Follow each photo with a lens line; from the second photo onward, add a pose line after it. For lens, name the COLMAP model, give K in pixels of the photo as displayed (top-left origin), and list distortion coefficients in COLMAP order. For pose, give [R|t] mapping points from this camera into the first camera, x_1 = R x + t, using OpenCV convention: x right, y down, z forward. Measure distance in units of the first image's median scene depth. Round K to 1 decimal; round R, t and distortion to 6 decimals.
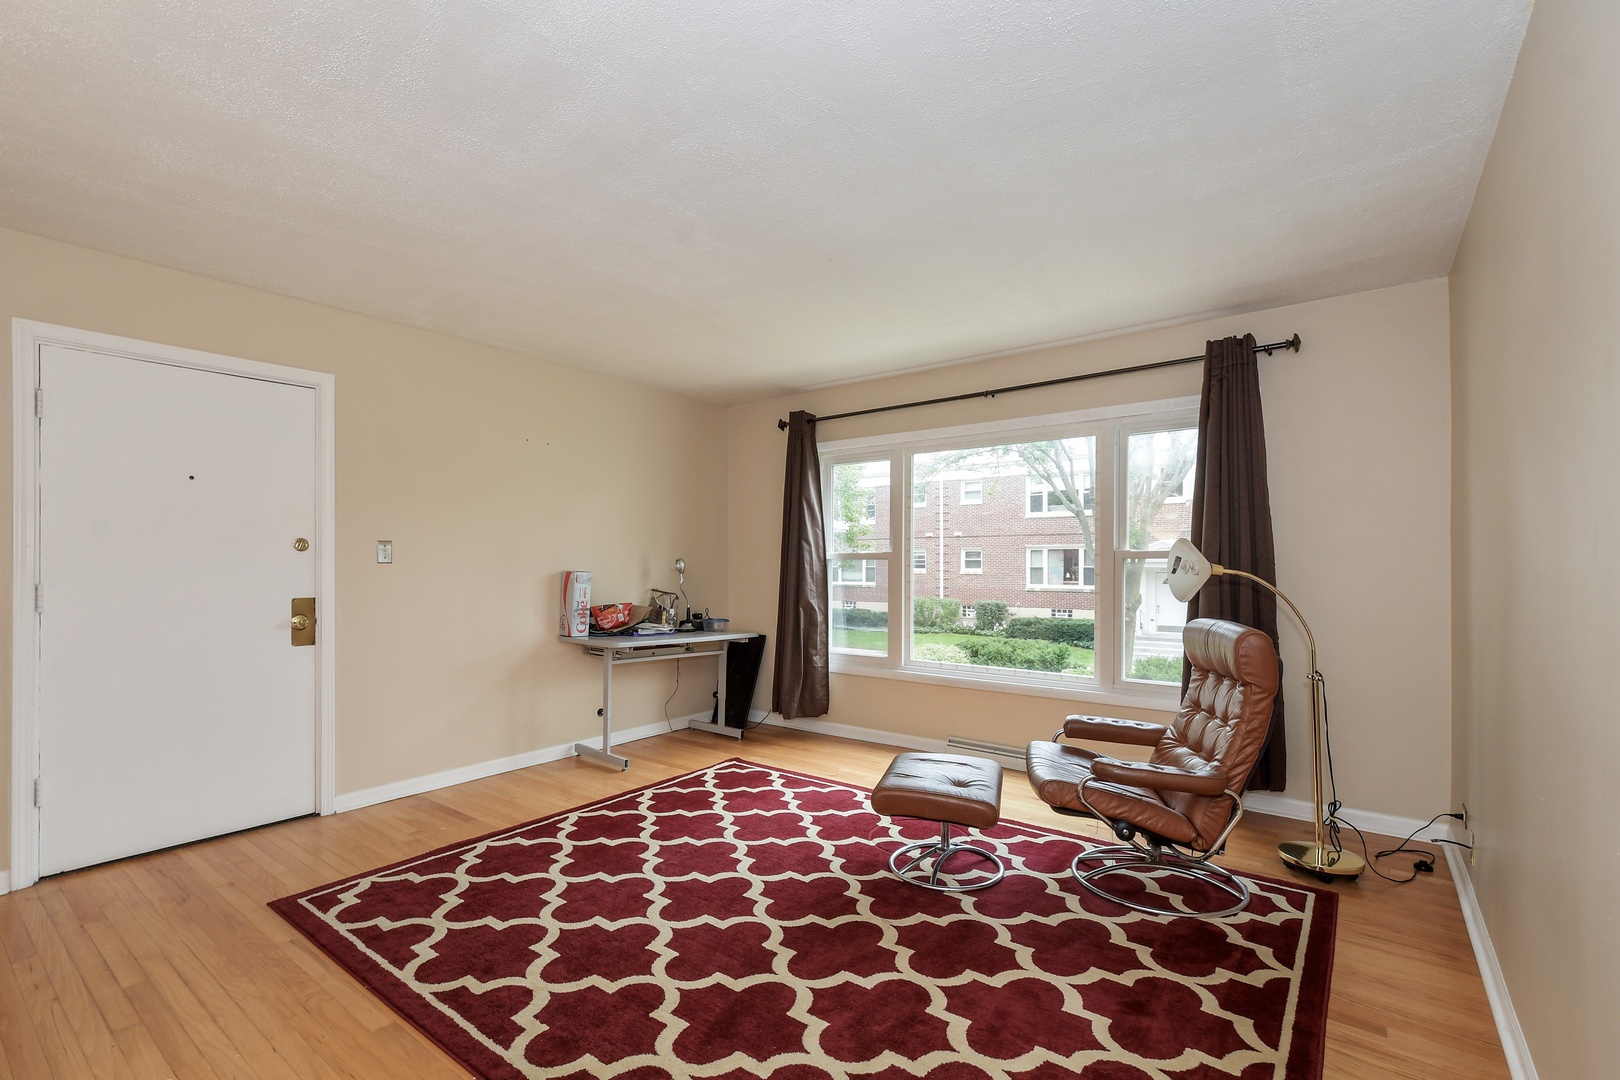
lens RADIAL K [[718.4, 0, 805.2], [0, 718.4, 570.5], [0, 0, 1]] dist [-0.002090, -0.000405]
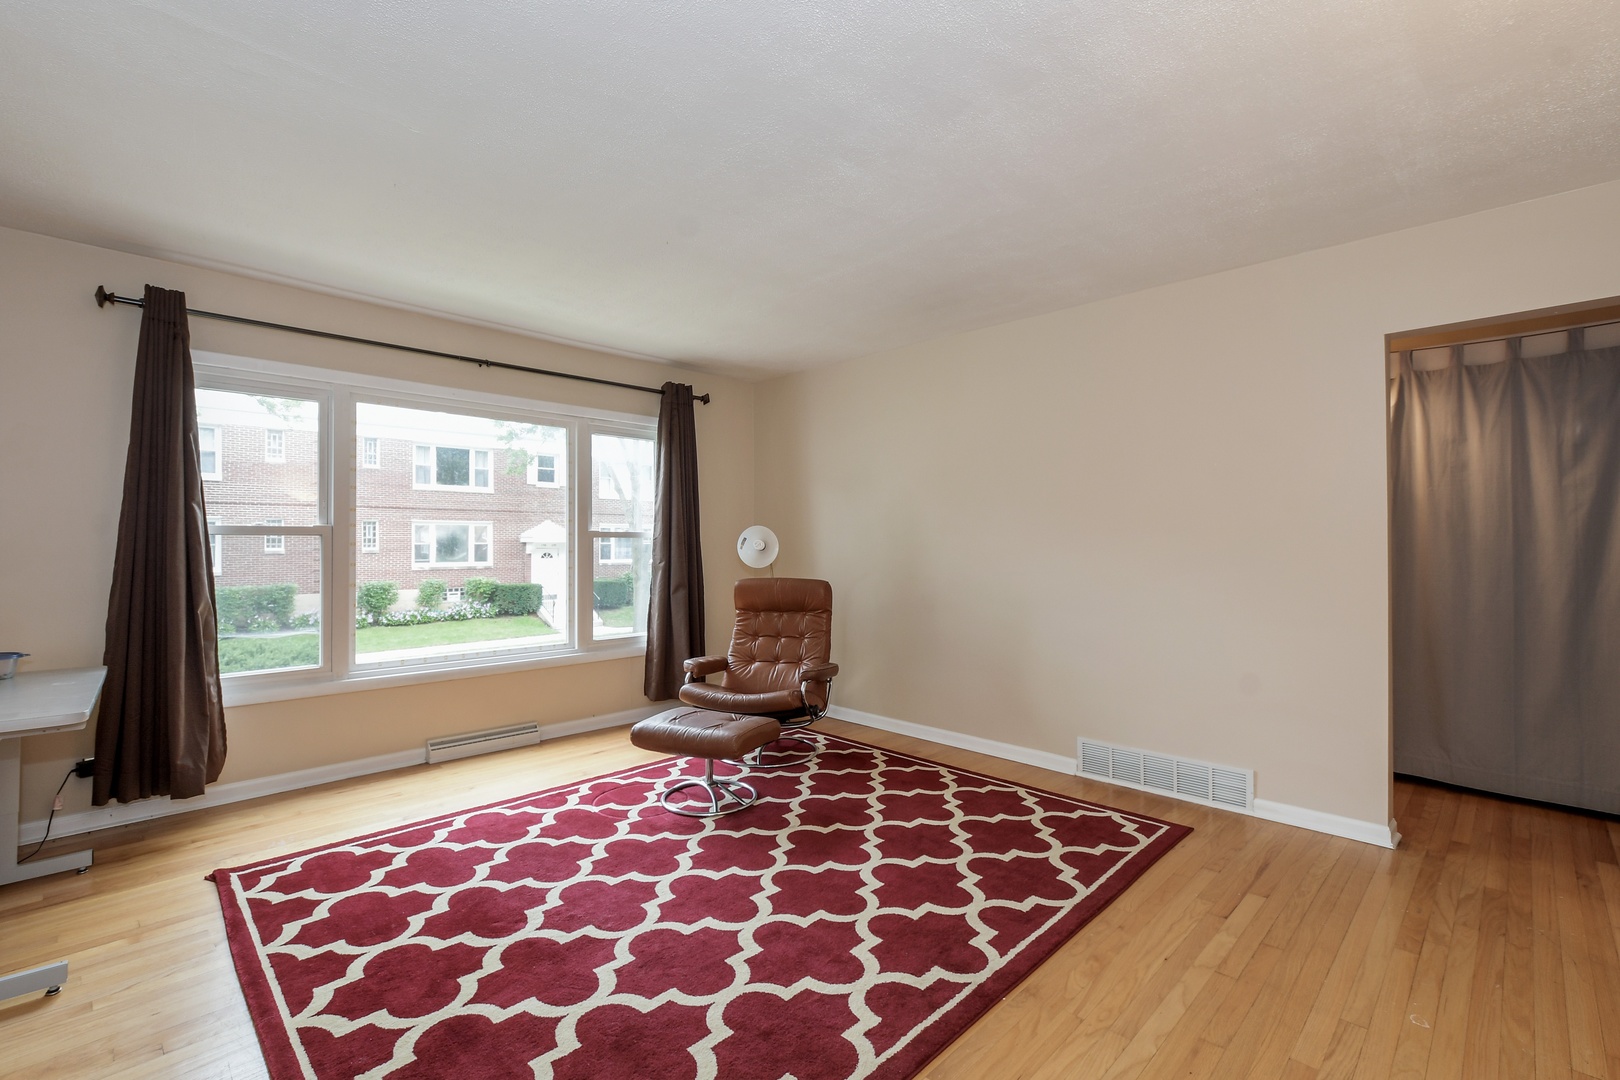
lens RADIAL K [[711.3, 0, 810.0], [0, 711.3, 540.0], [0, 0, 1]] dist [-0.001197, -0.000260]
pose [[0.128888, 0.009664, 0.991612, -0.678537], [0.012415, 0.999858, -0.011358, 0.005134], [-0.991581, 0.013775, 0.128750, 0.494463]]
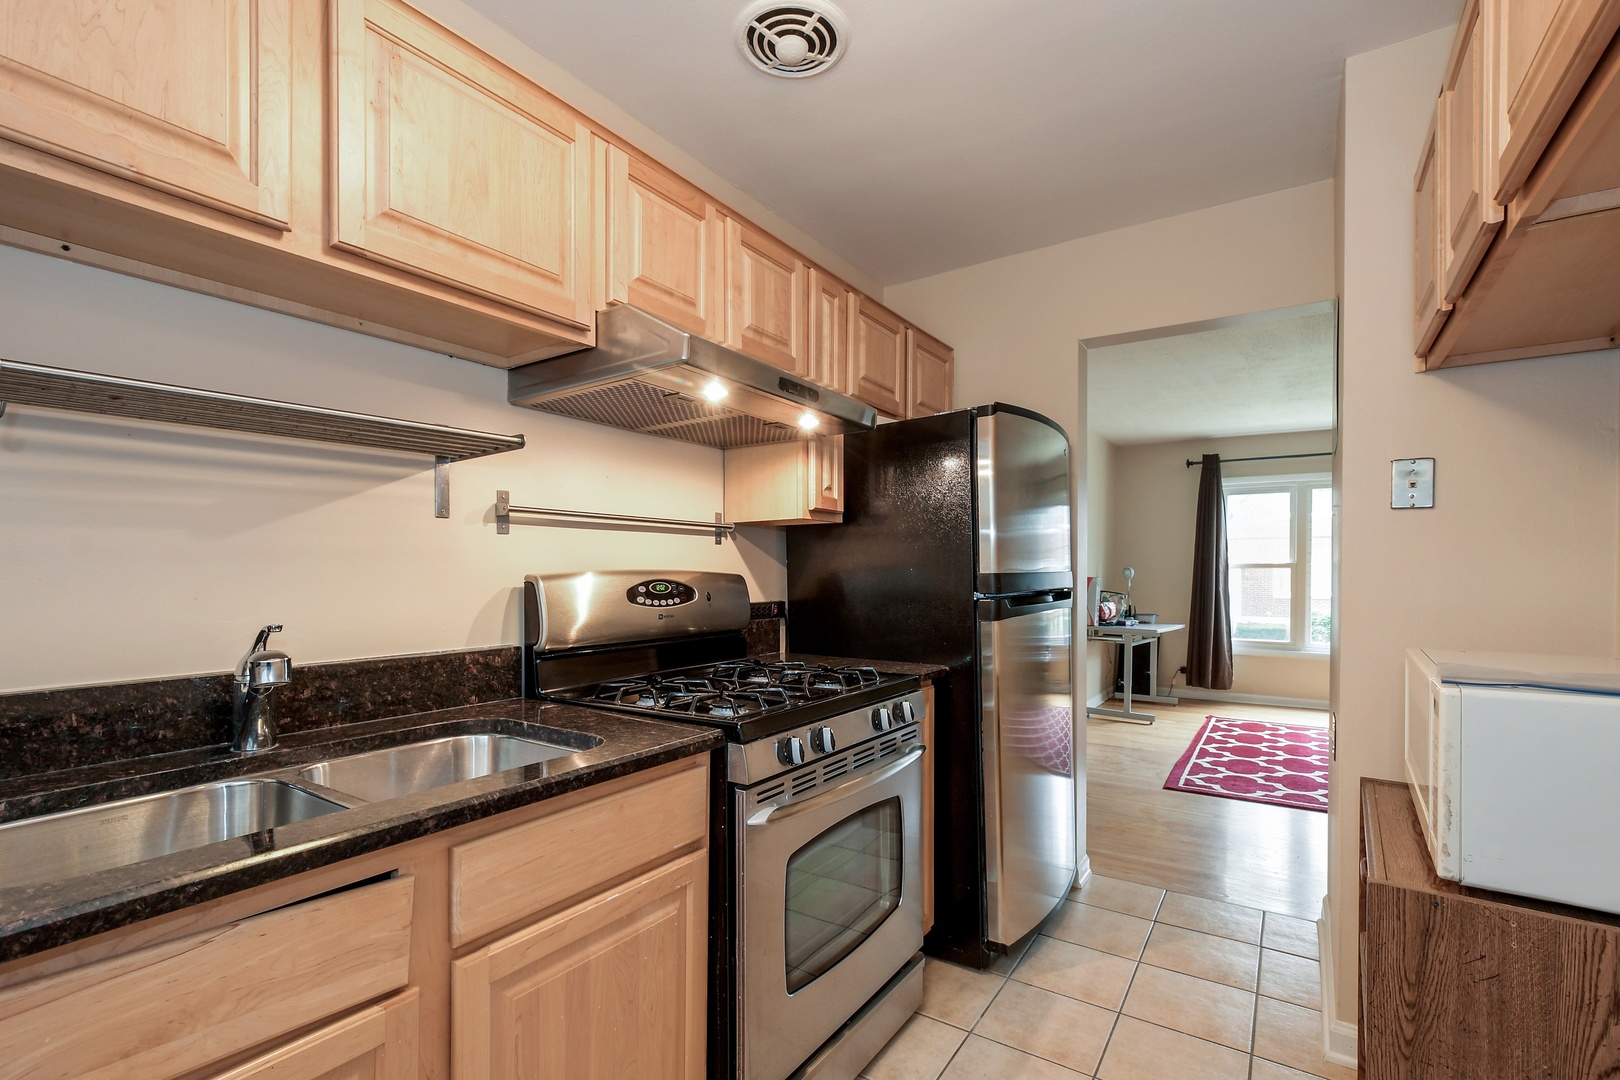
lens RADIAL K [[718.4, 0, 805.2], [0, 718.4, 570.5], [0, 0, 1]] dist [-0.002090, -0.000405]
pose [[0.998365, 0.001450, 0.057144, -1.048259], [-0.000834, 0.999941, -0.010816, 0.006232], [-0.057156, 0.010751, 0.998307, -0.336020]]
